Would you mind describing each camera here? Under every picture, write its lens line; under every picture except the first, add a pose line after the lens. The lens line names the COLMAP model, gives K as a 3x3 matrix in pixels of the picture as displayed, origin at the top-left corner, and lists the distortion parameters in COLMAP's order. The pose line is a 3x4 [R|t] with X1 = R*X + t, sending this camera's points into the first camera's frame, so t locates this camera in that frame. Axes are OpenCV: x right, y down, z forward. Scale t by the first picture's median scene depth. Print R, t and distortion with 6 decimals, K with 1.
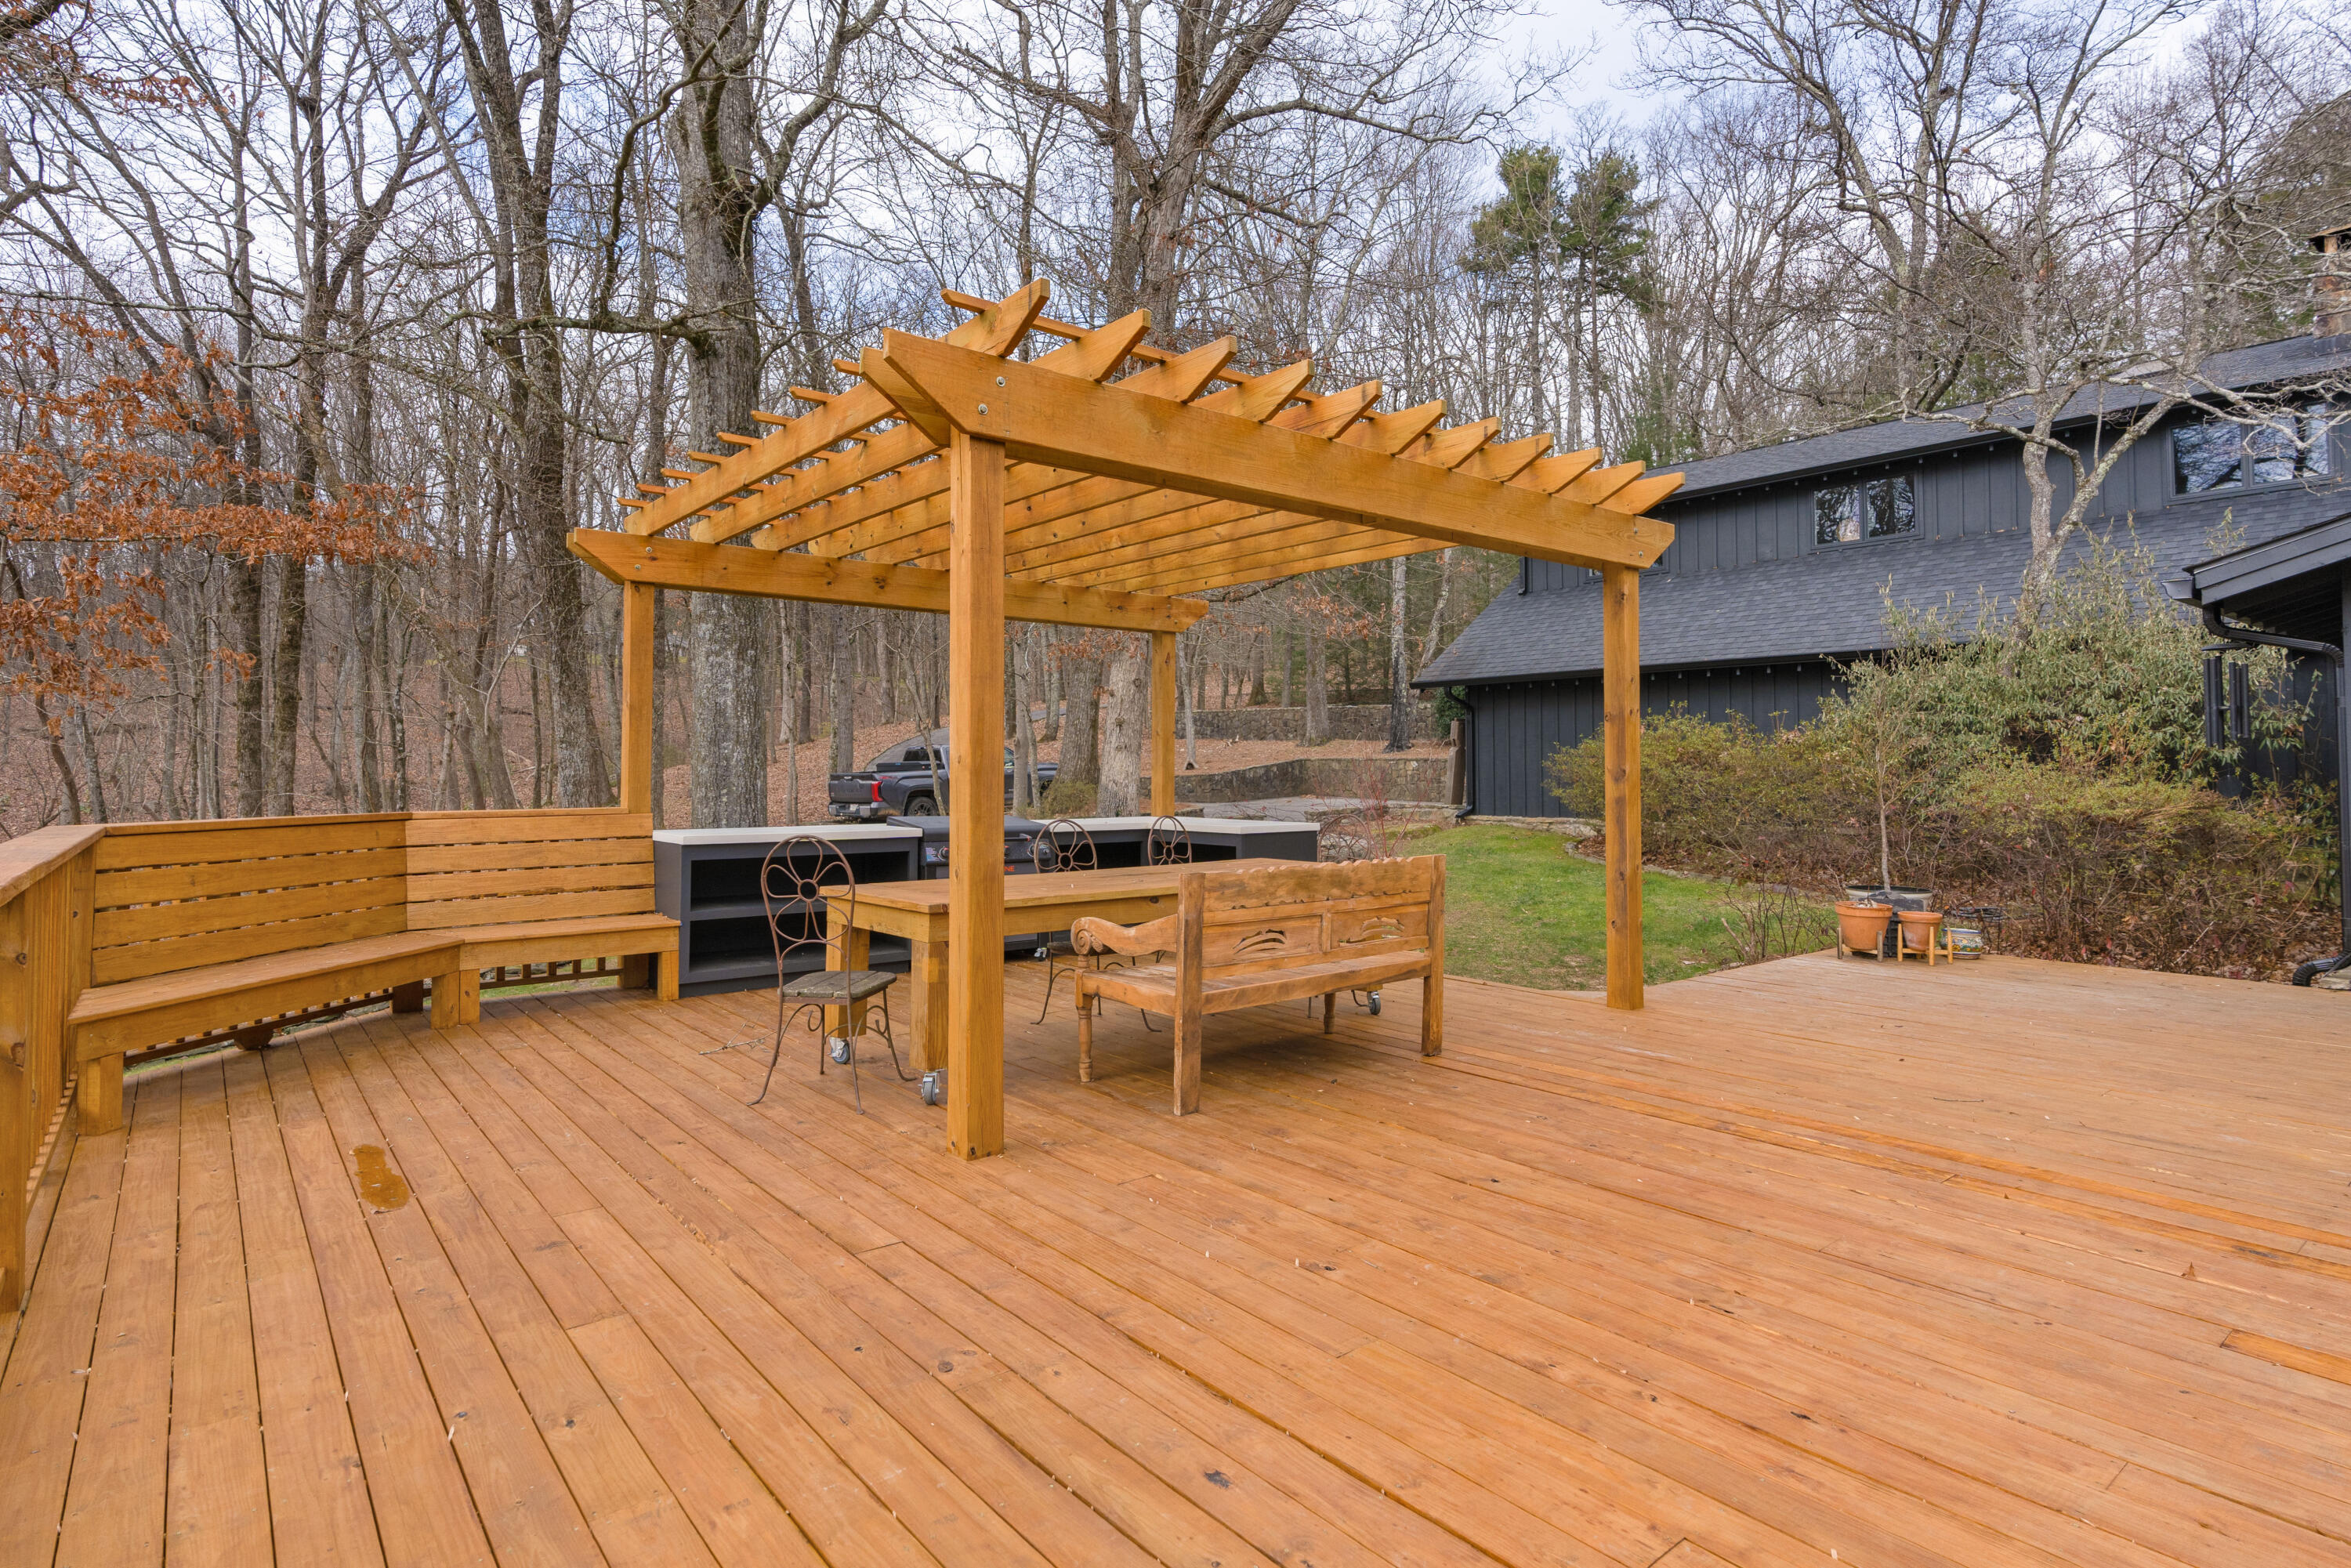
lens RADIAL K [[1224.8, 0, 1232.0], [0, 1224.8, 744.3], [0, 0, 1]] dist [0.005107, 0.000410]
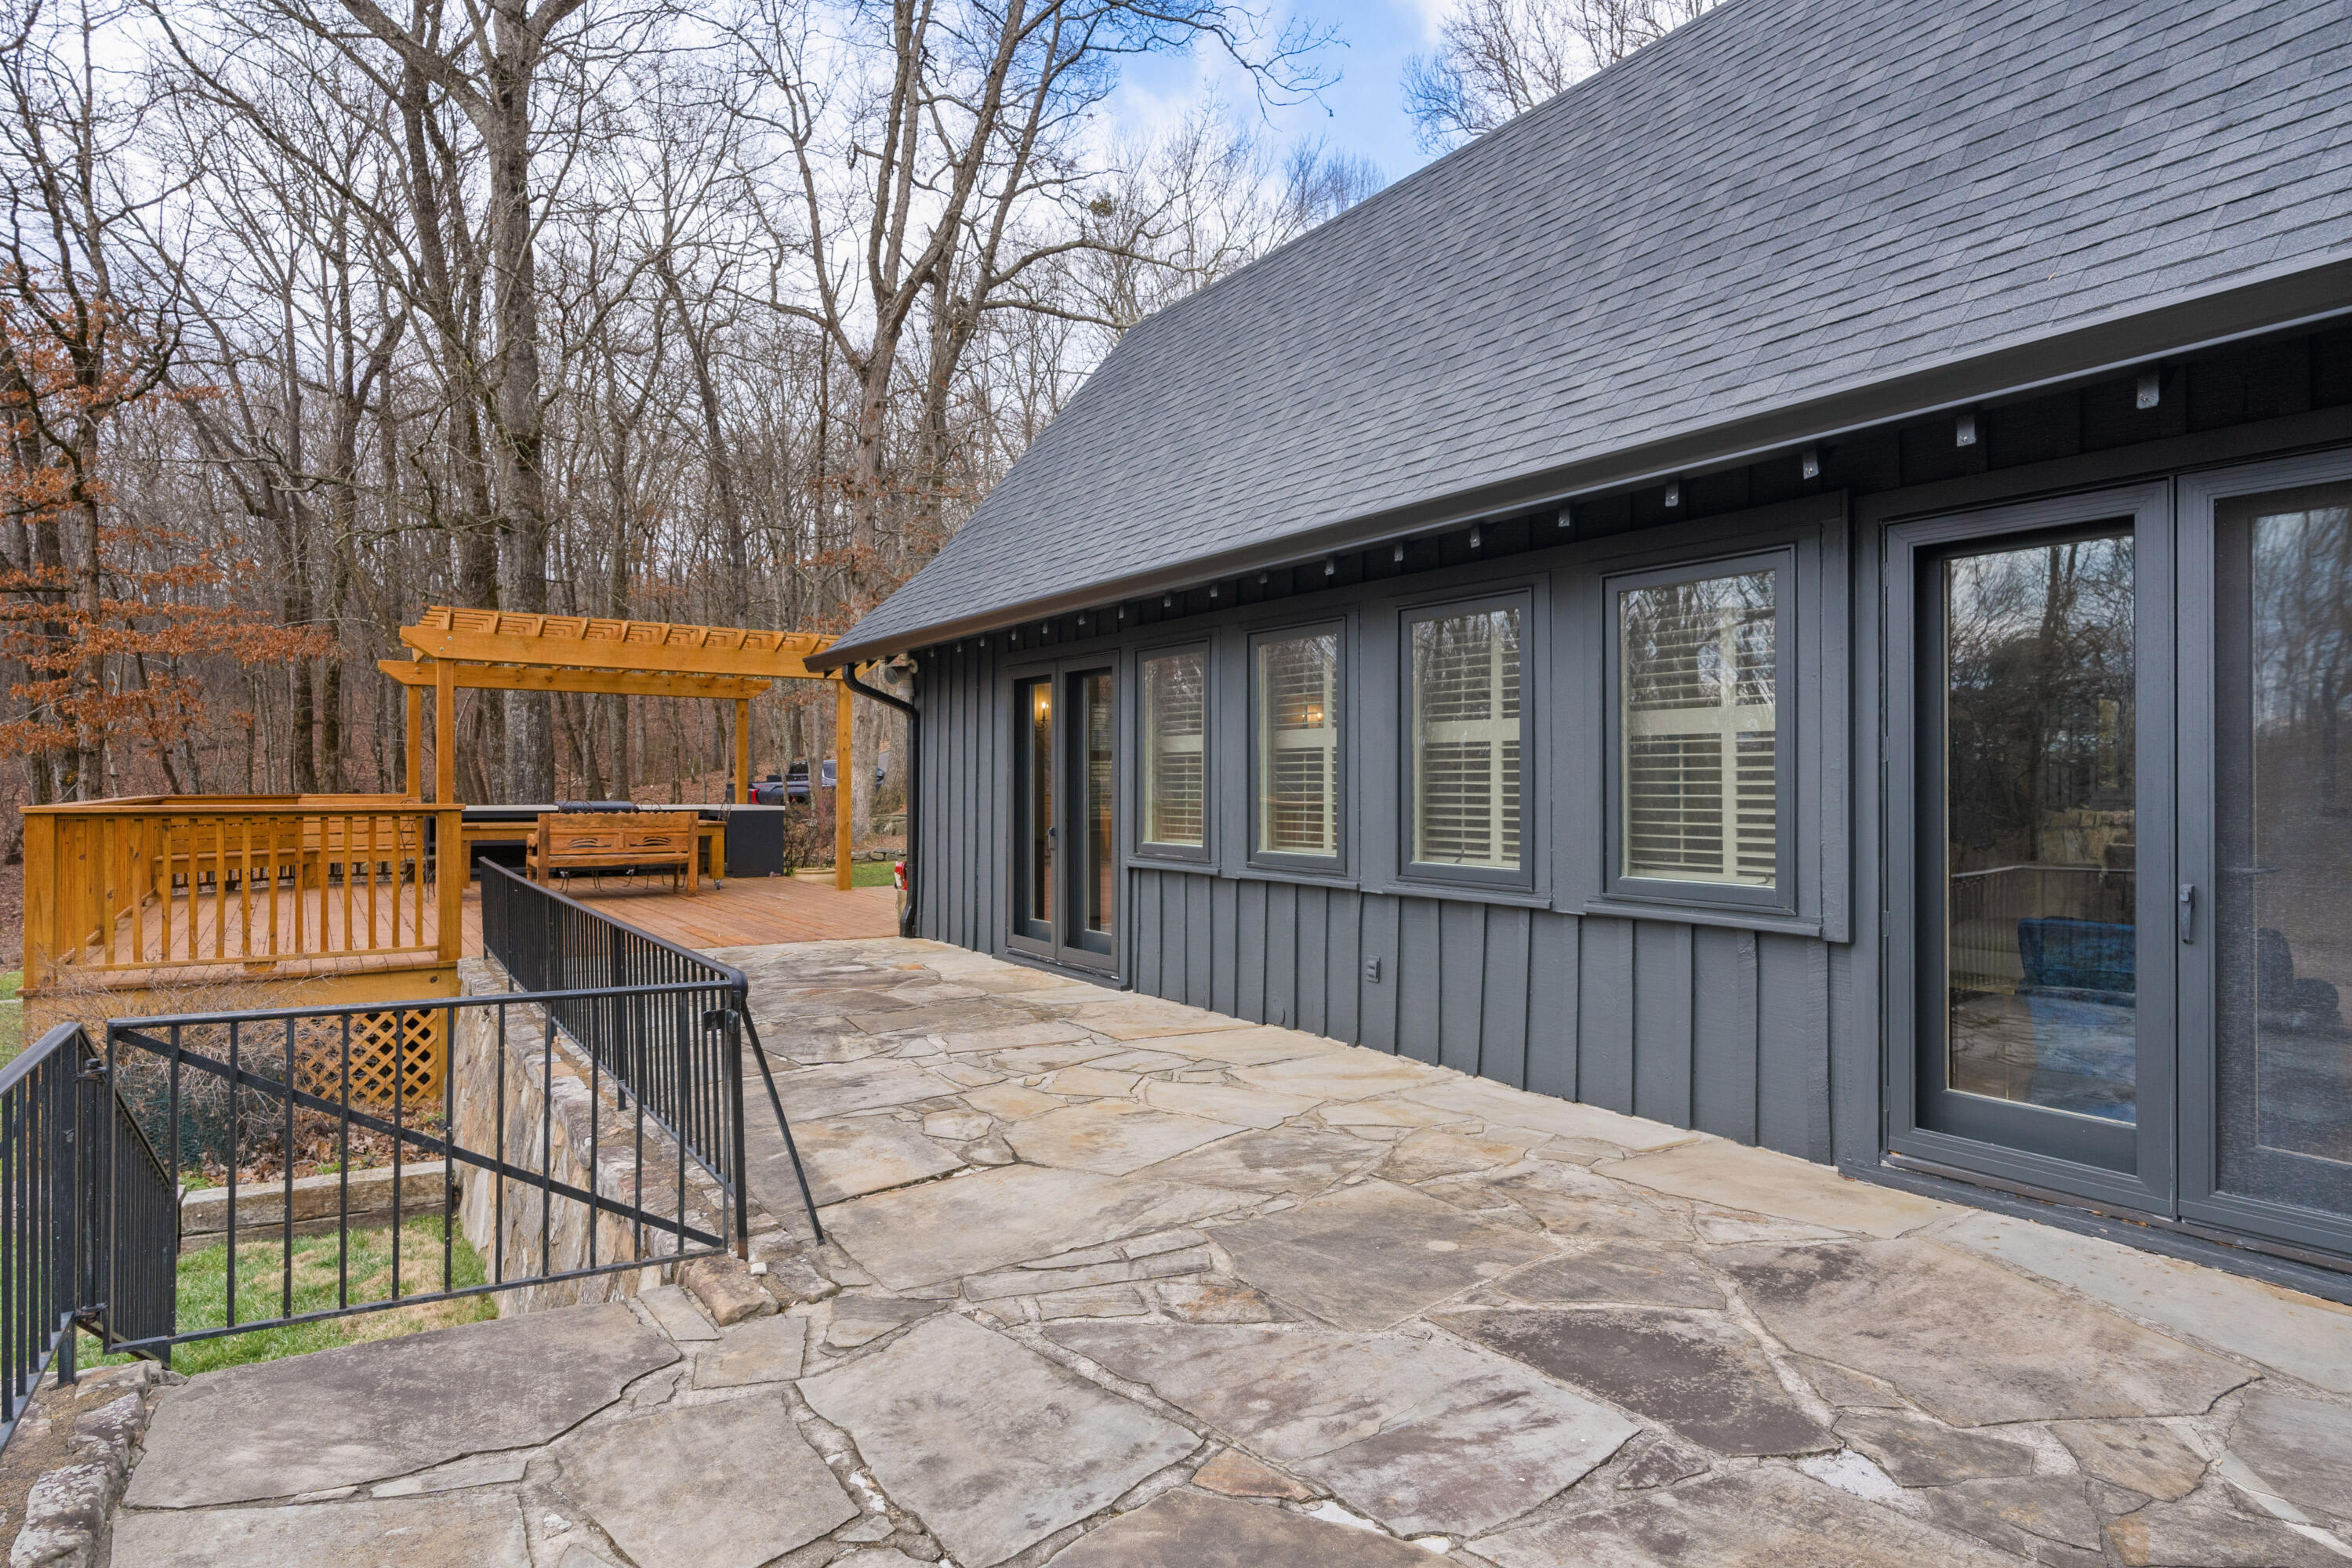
lens RADIAL K [[1245.5, 0, 1172.2], [0, 1245.5, 787.5], [0, 0, 1]] dist [0.015393, 0.000188]
pose [[0.995913, 0.001203, -0.090305, 0.287262], [0.001052, 0.999689, 0.024918, -0.003444], [0.090307, -0.024911, 0.995602, -0.288582]]
